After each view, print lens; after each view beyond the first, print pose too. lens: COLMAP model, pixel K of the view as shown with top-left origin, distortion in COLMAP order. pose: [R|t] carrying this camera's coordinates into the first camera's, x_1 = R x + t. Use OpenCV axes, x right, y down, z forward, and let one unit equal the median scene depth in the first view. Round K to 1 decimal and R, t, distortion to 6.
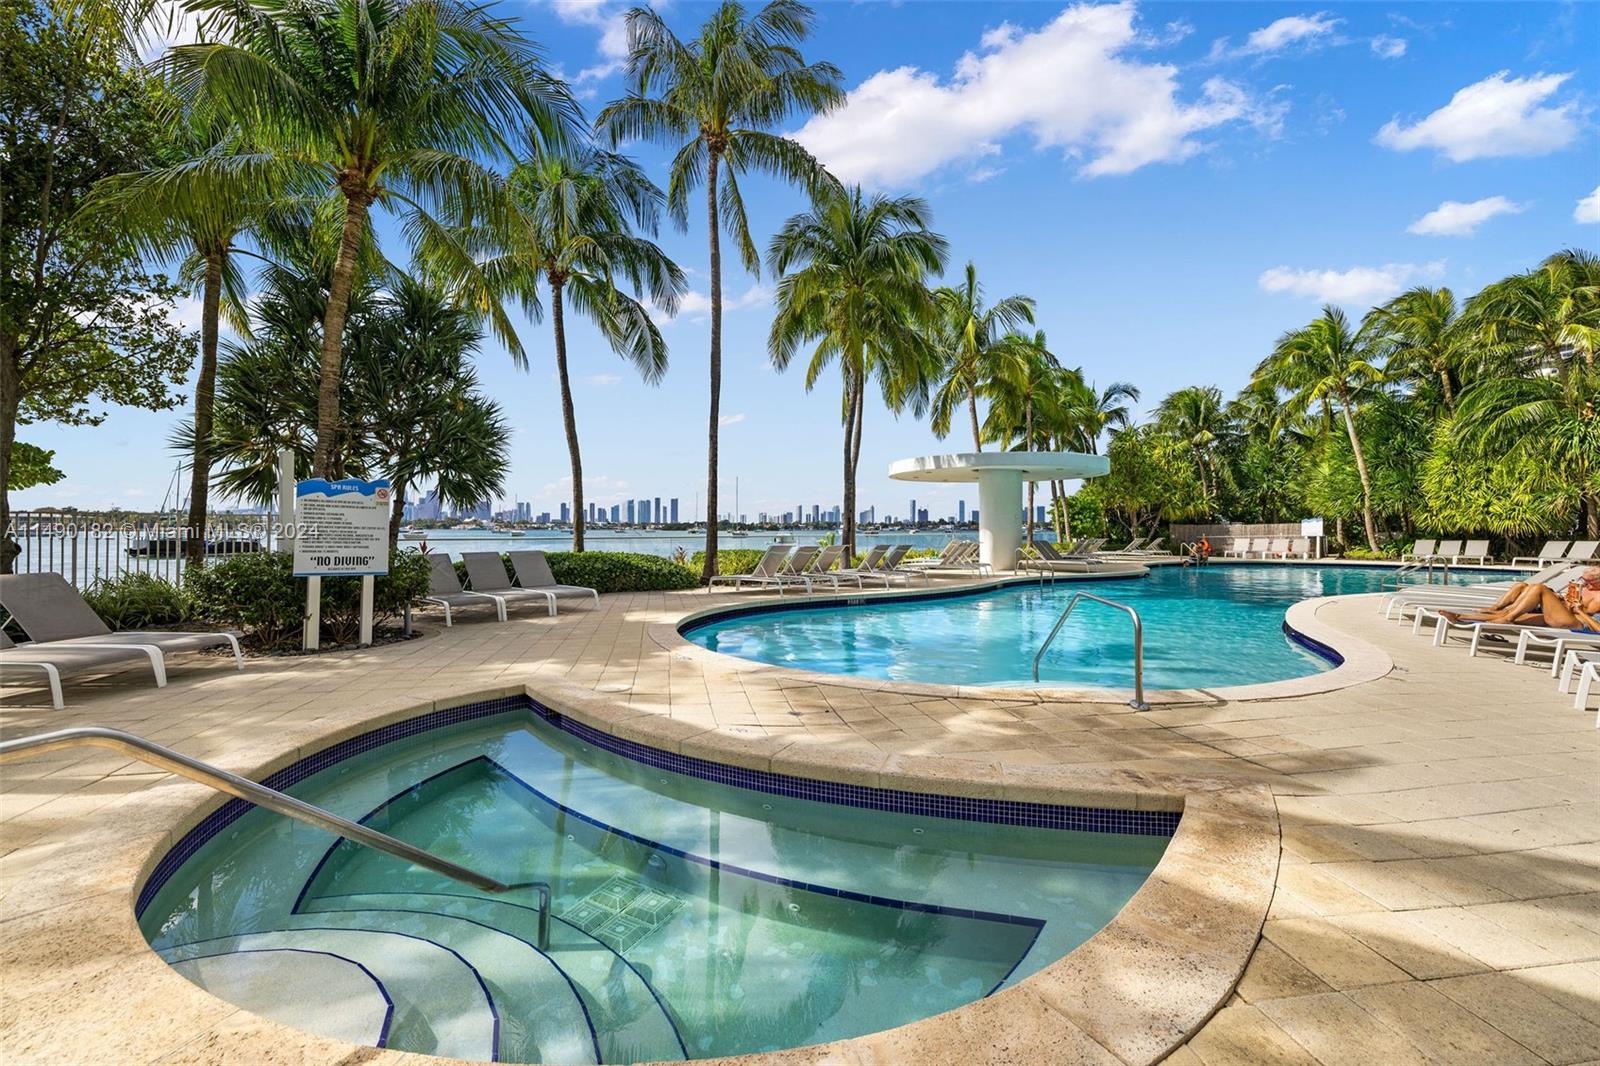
lens RADIAL K [[679.0, 0, 792.9], [0, 679.0, 529.4], [0, 0, 1]] dist [0.000539, -0.000137]
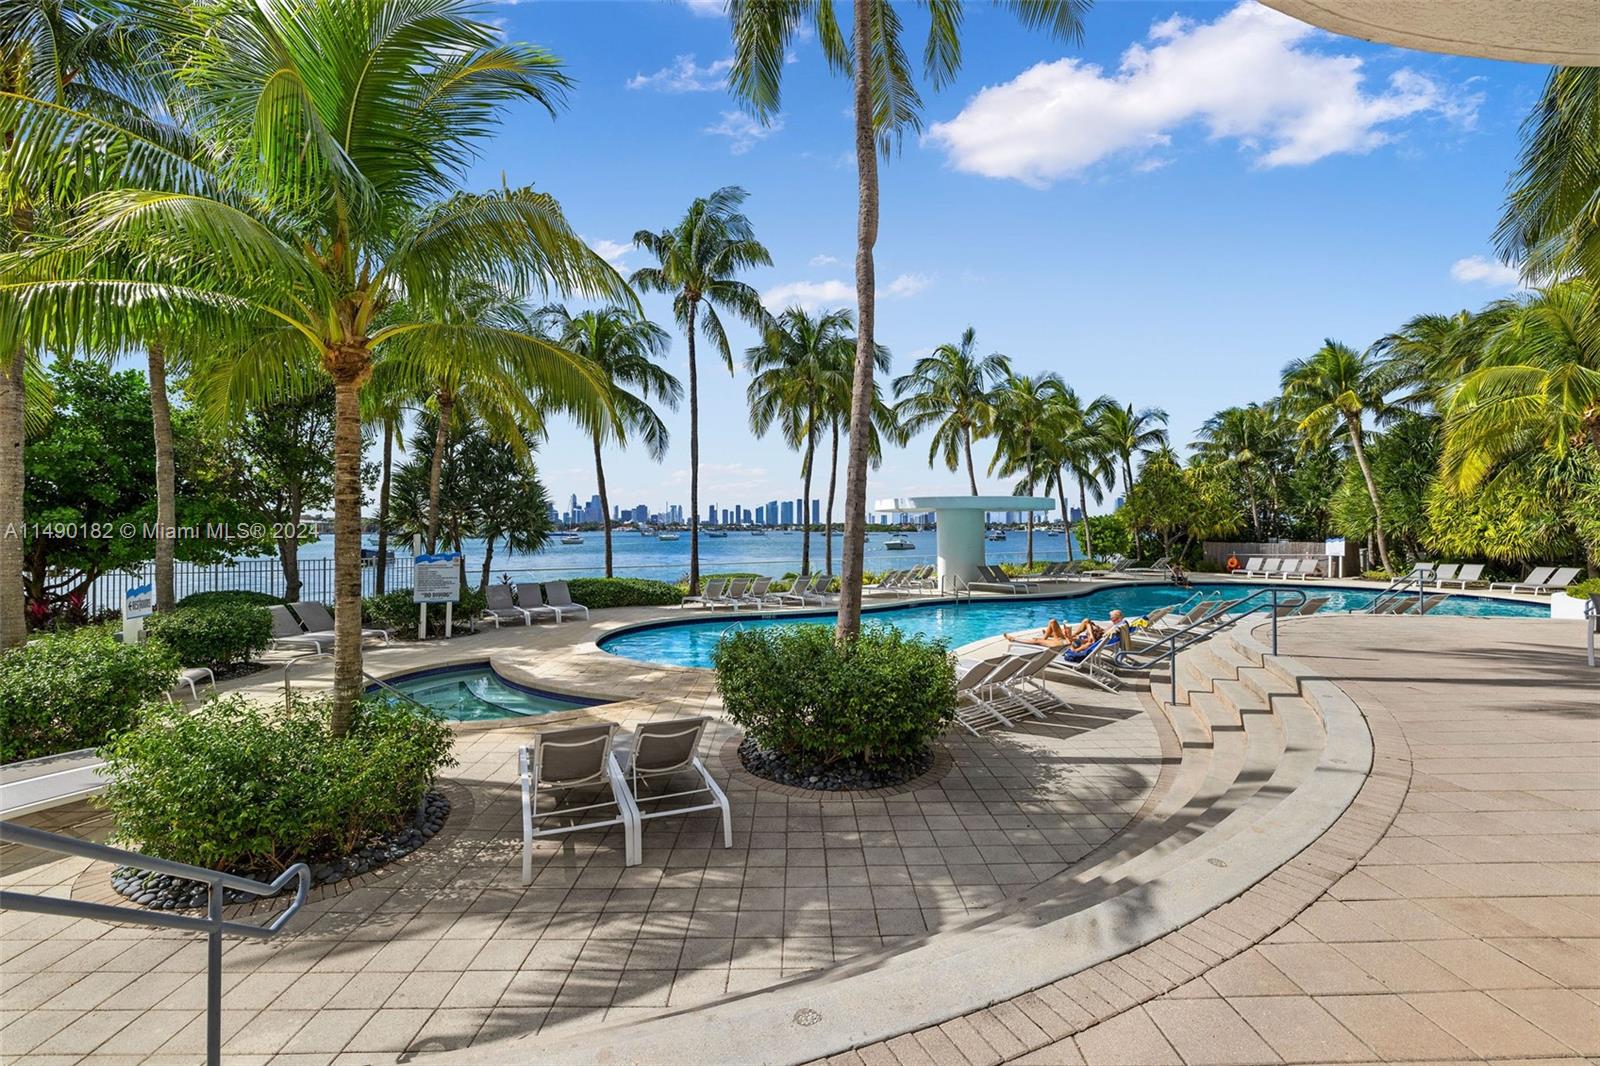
lens RADIAL K [[679.0, 0, 793.6], [0, 679.0, 531.1], [0, 0, 1]] dist [0.000539, -0.000137]
pose [[0.978692, -0.003282, -0.205306, 0.339453], [0.003724, 0.999992, 0.001767, -0.061433], [0.205299, -0.002494, 0.978696, -0.324177]]
